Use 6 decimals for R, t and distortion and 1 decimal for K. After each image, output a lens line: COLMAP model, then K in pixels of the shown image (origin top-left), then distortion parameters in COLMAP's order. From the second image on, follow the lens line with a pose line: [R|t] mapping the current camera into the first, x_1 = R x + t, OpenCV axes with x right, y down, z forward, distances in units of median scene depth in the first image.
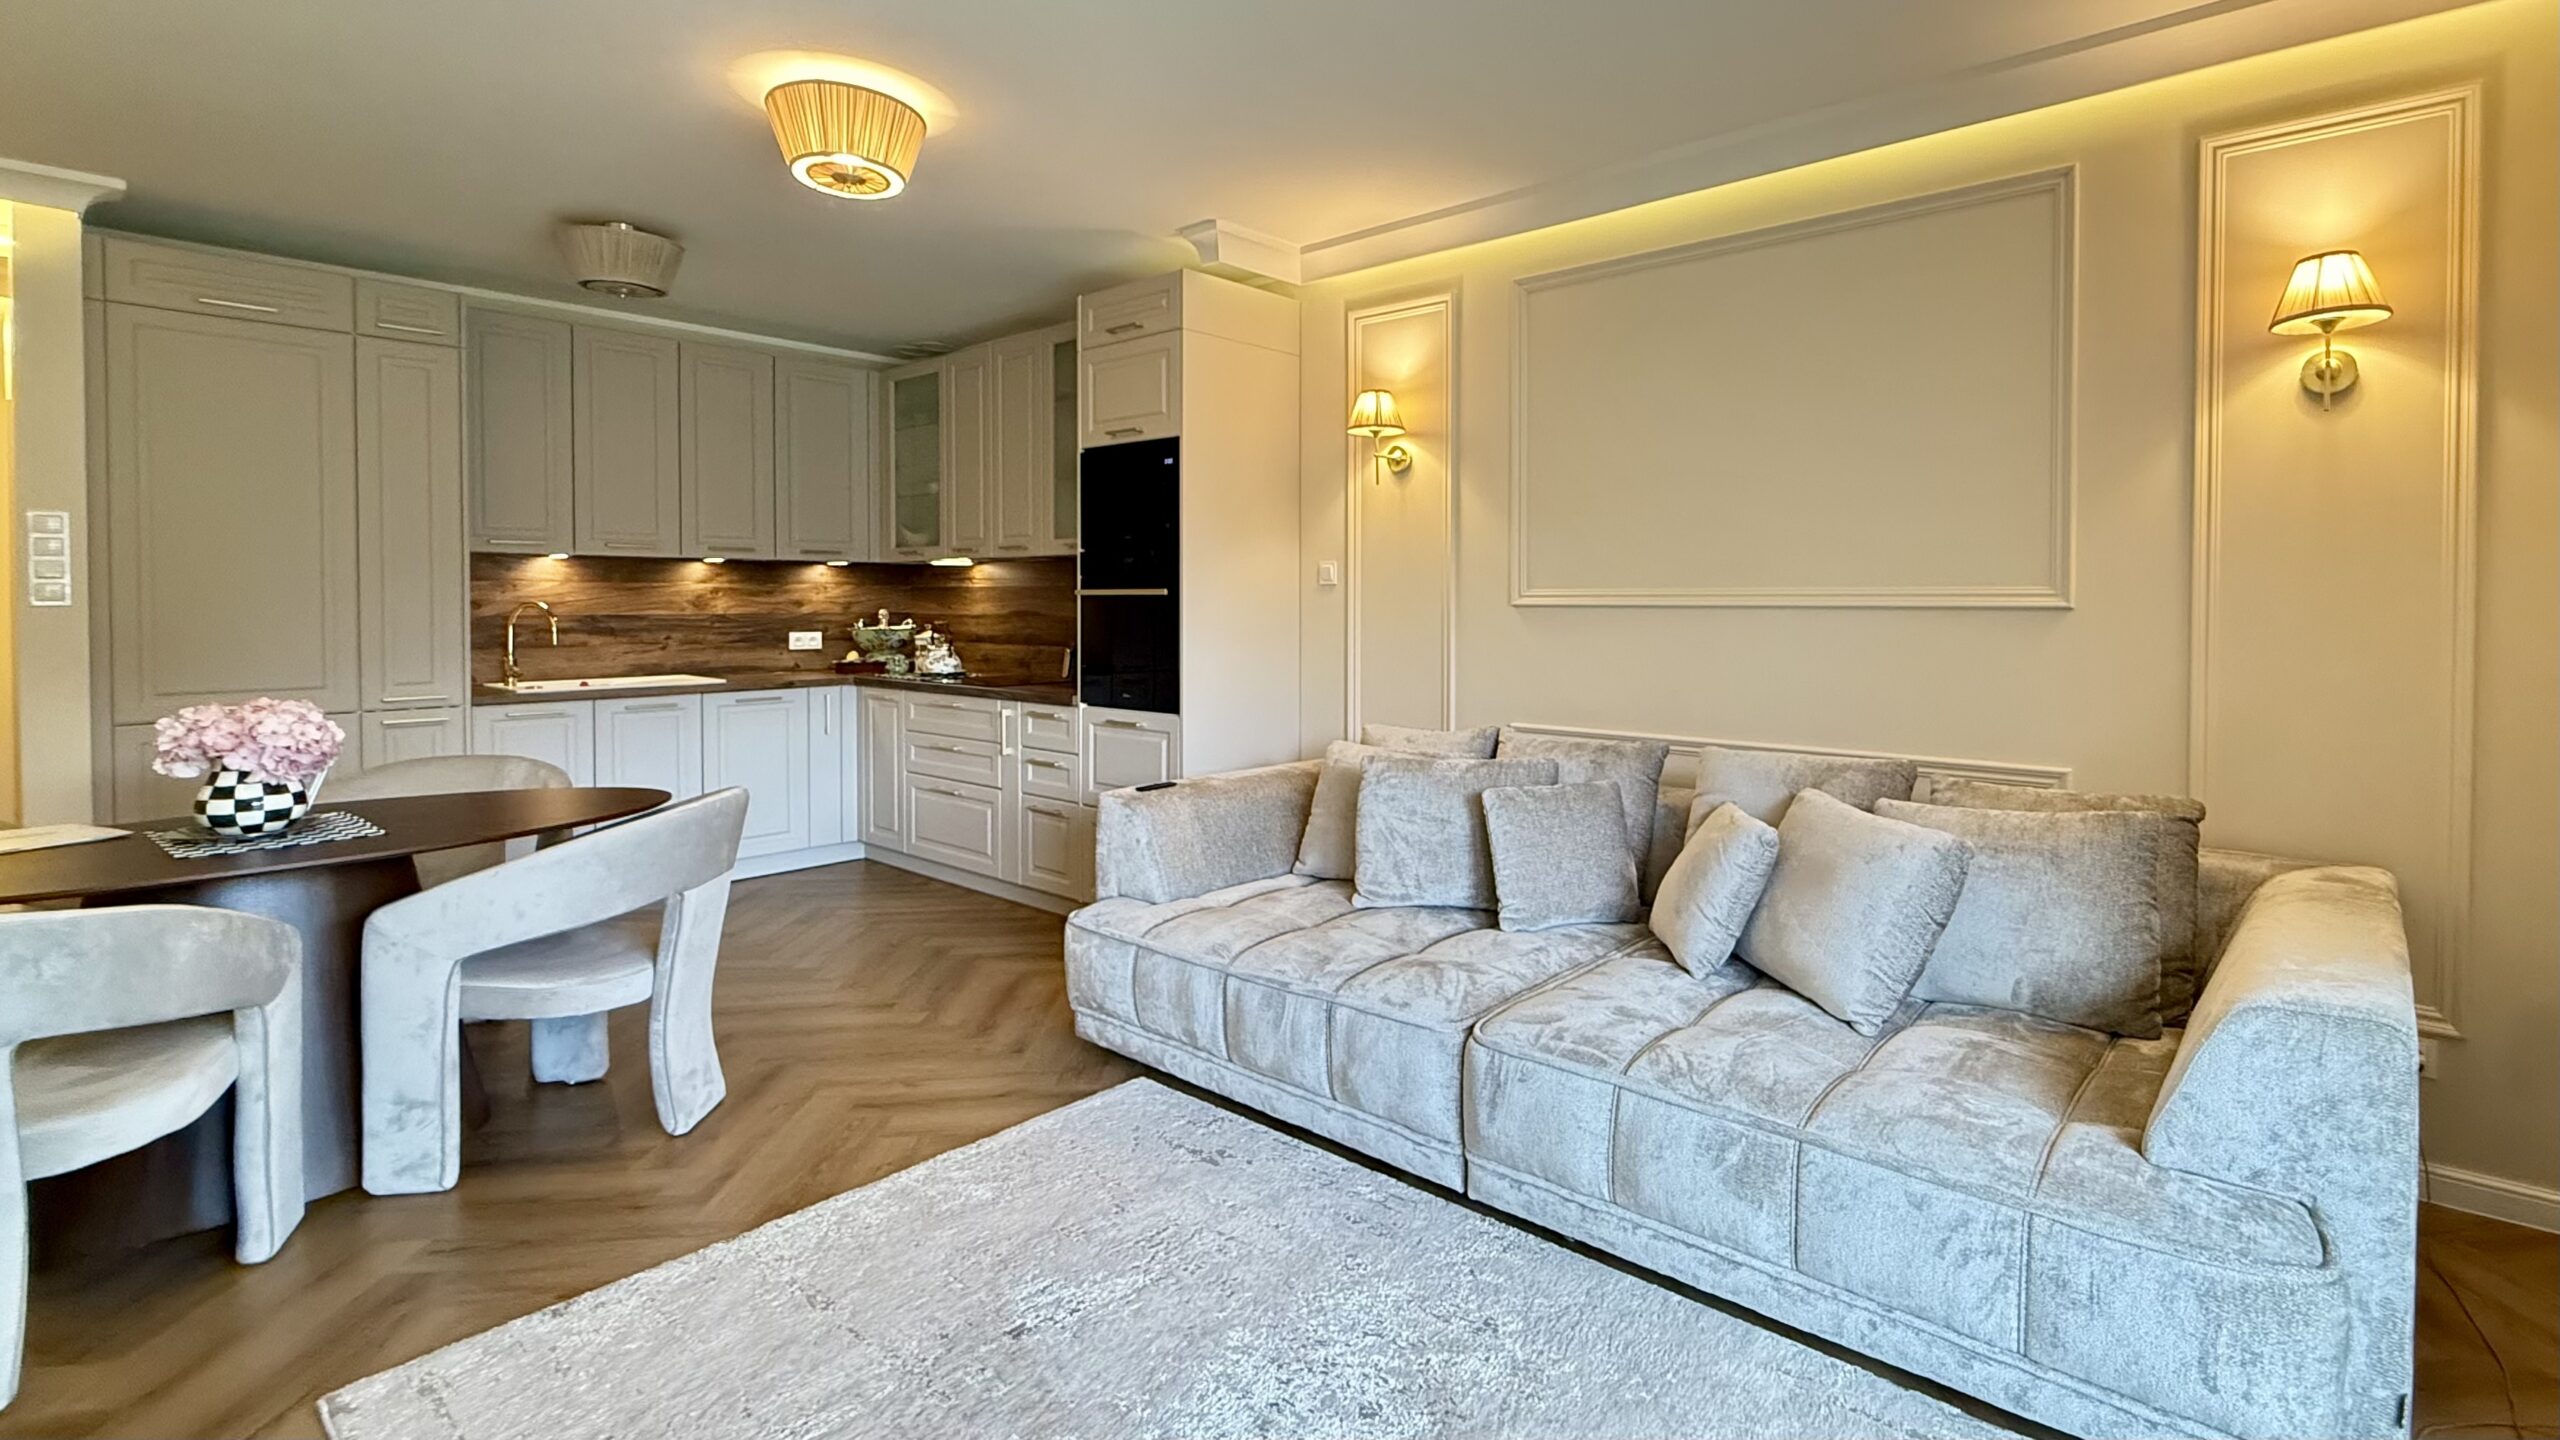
lens RADIAL K [[1169.2, 0, 1451.7], [0, 1169.2, 620.8], [0, 0, 1]] dist [-0.000496, 0.000684]
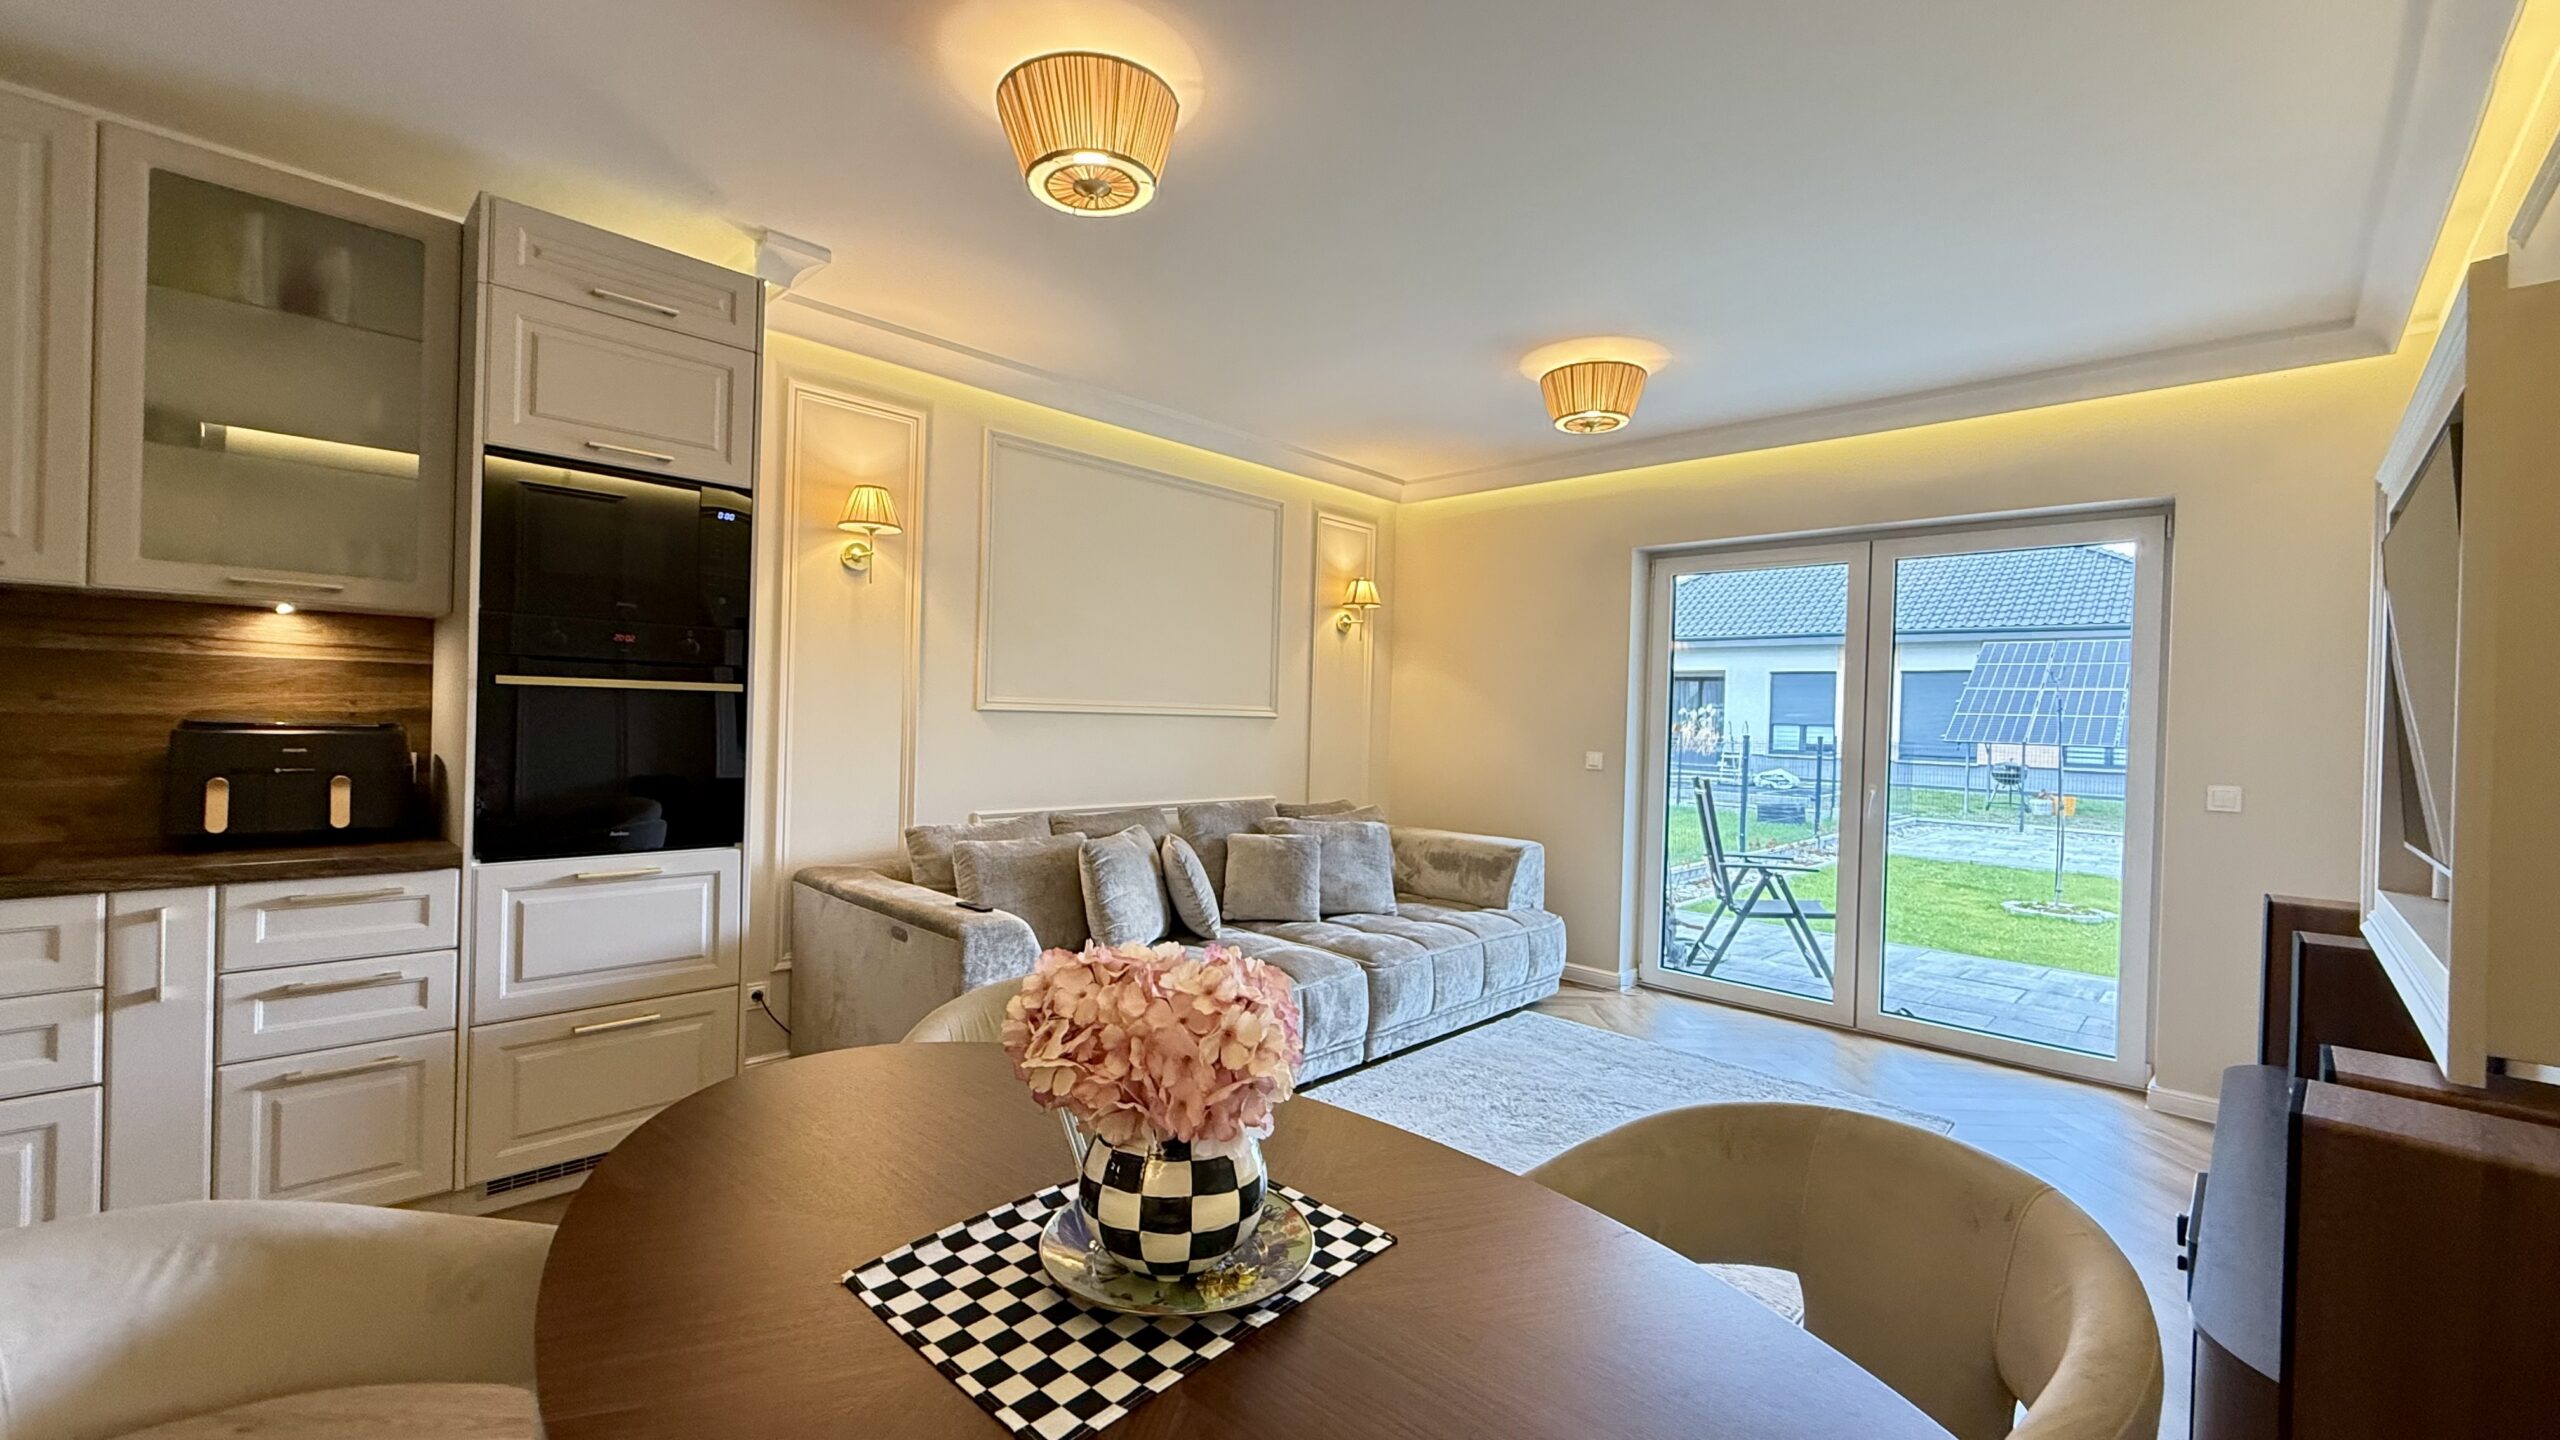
lens RADIAL K [[1020.8, 0, 1280.0], [0, 1020.8, 720.0], [0, 0, 1]] dist [-0.000059, 0.000094]
pose [[0.092943, -0.006071, 0.995653, -0.802878], [-0.013586, 0.999881, 0.007365, -0.012371], [-0.995579, -0.014212, 0.092849, 0.530181]]
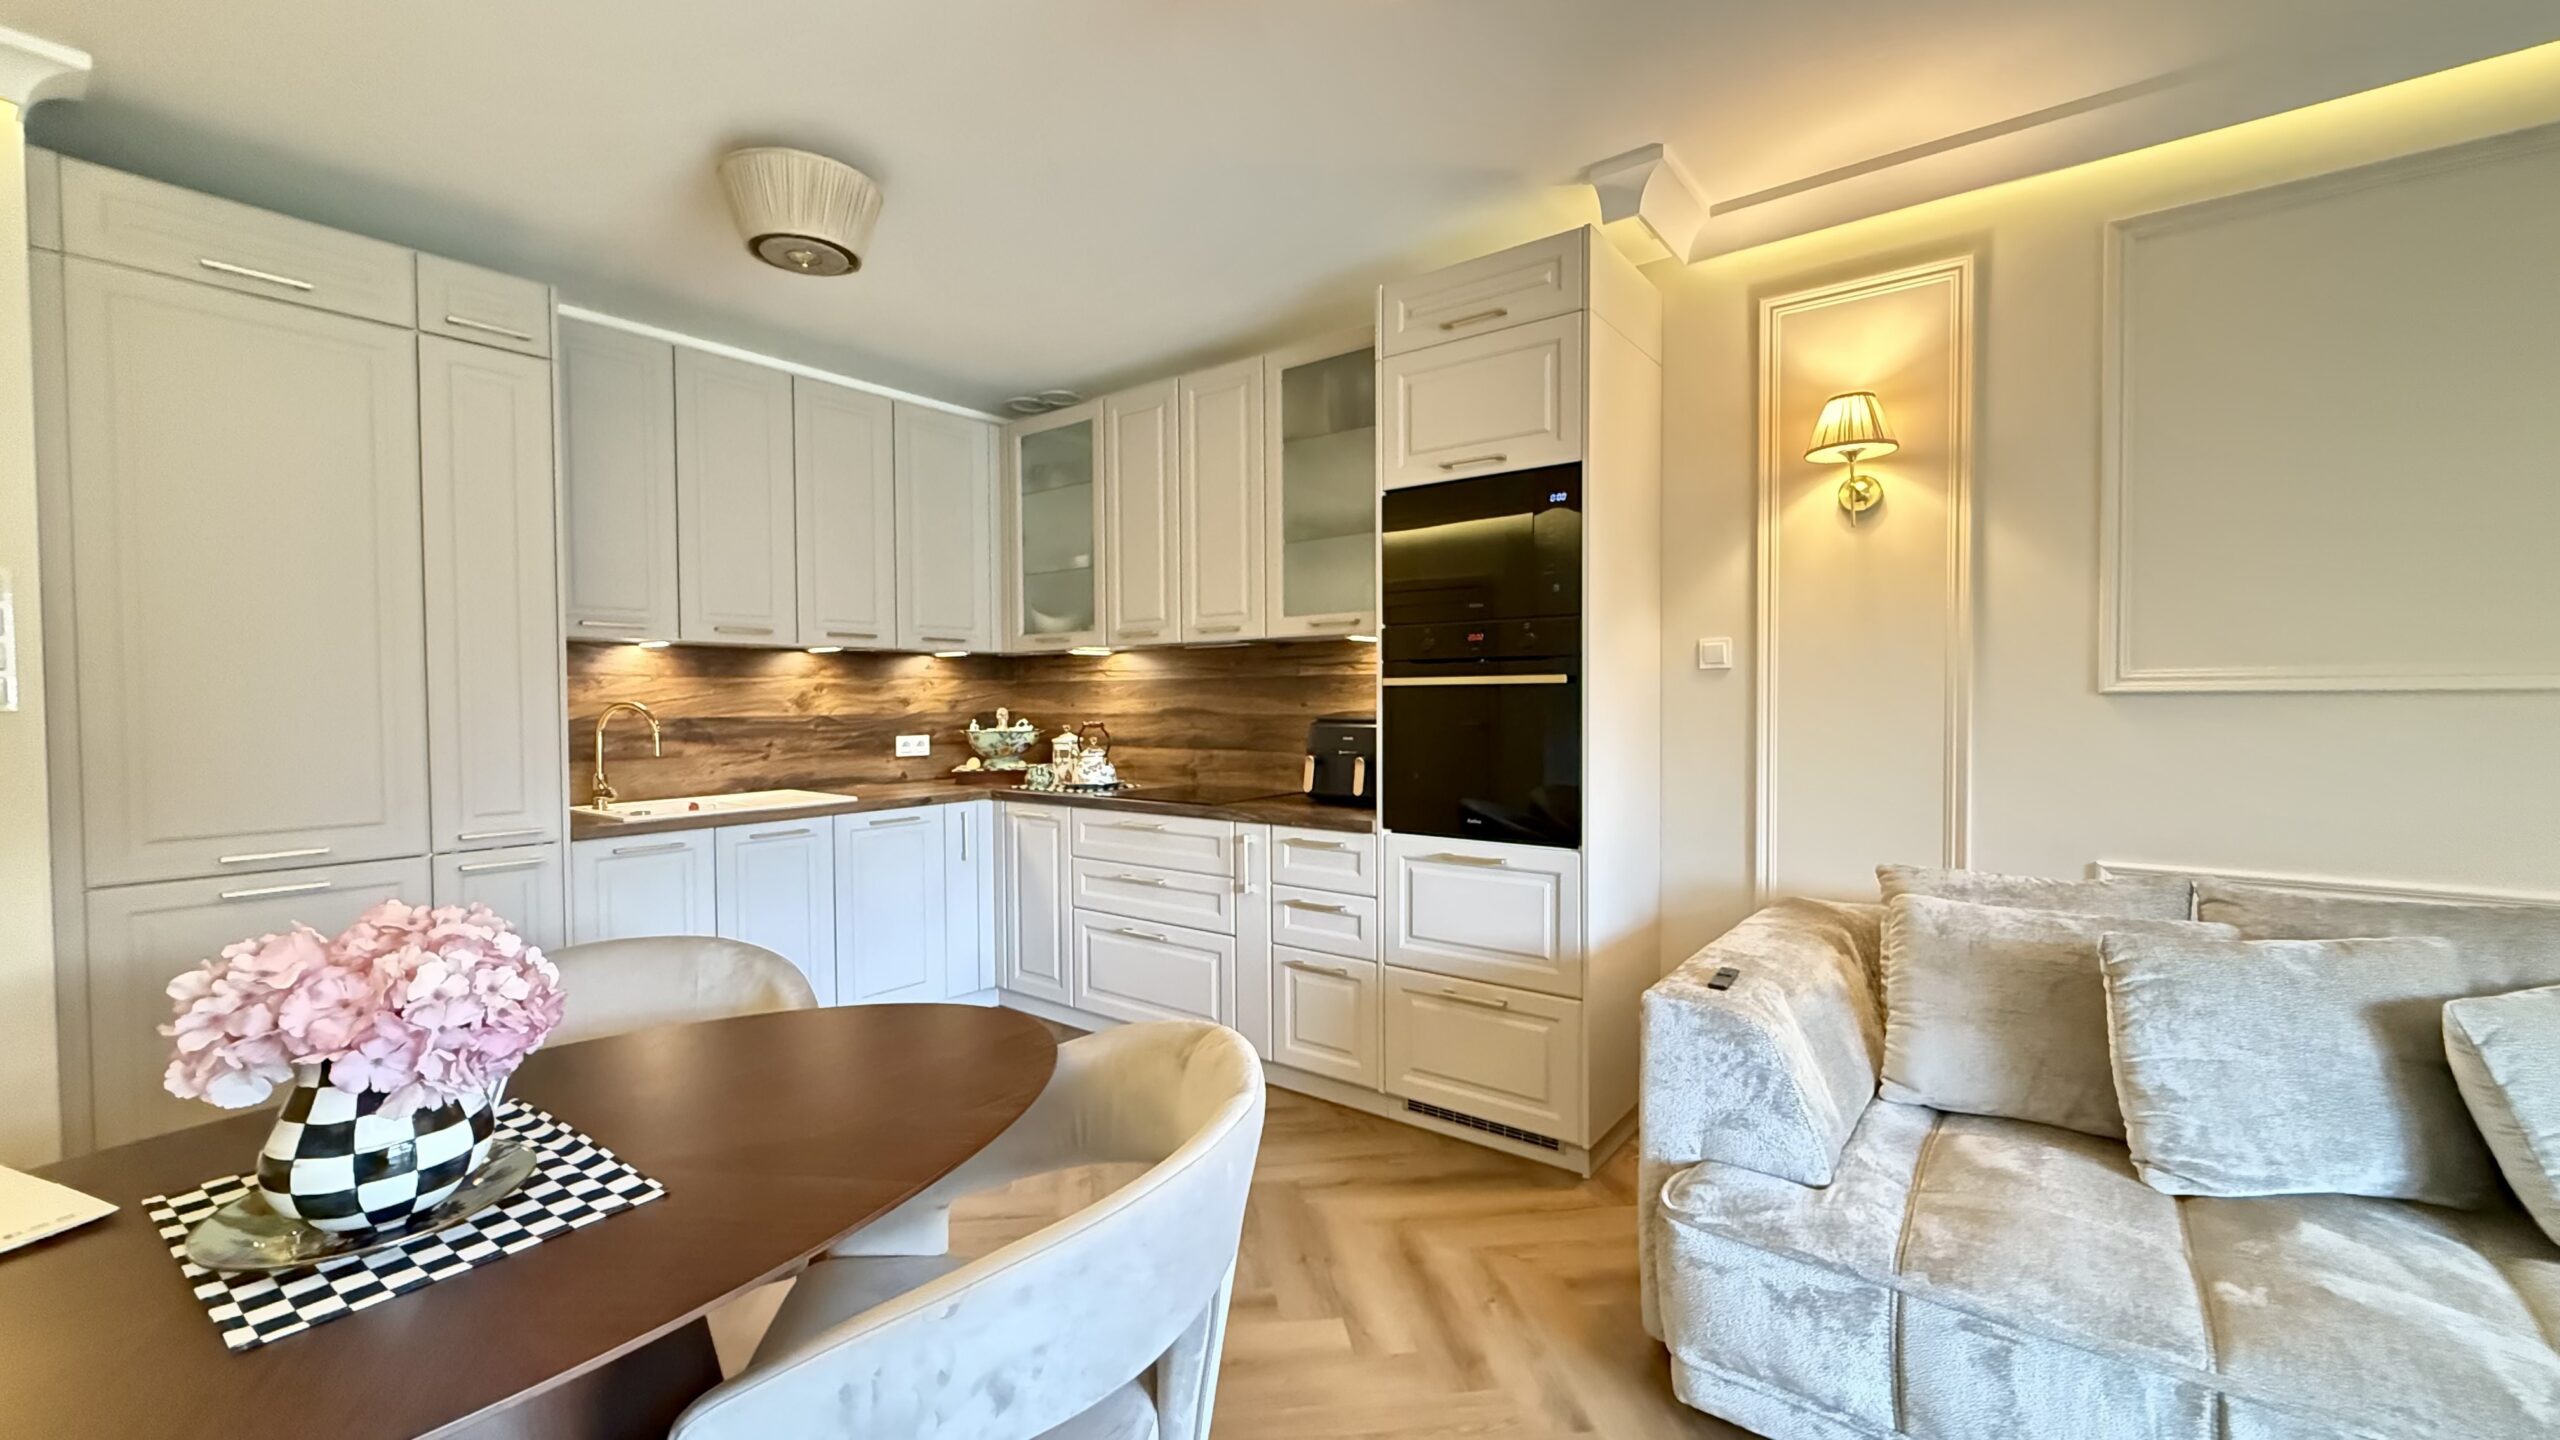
lens RADIAL K [[1020.8, 0, 1280.0], [0, 1020.8, 720.0], [0, 0, 1]] dist [-0.000059, 0.000094]
pose [[0.999935, -0.009125, 0.006832, -0.385412], [0.009094, 0.999948, 0.004684, -0.003480], [-0.006874, -0.004622, 0.999966, 0.342248]]
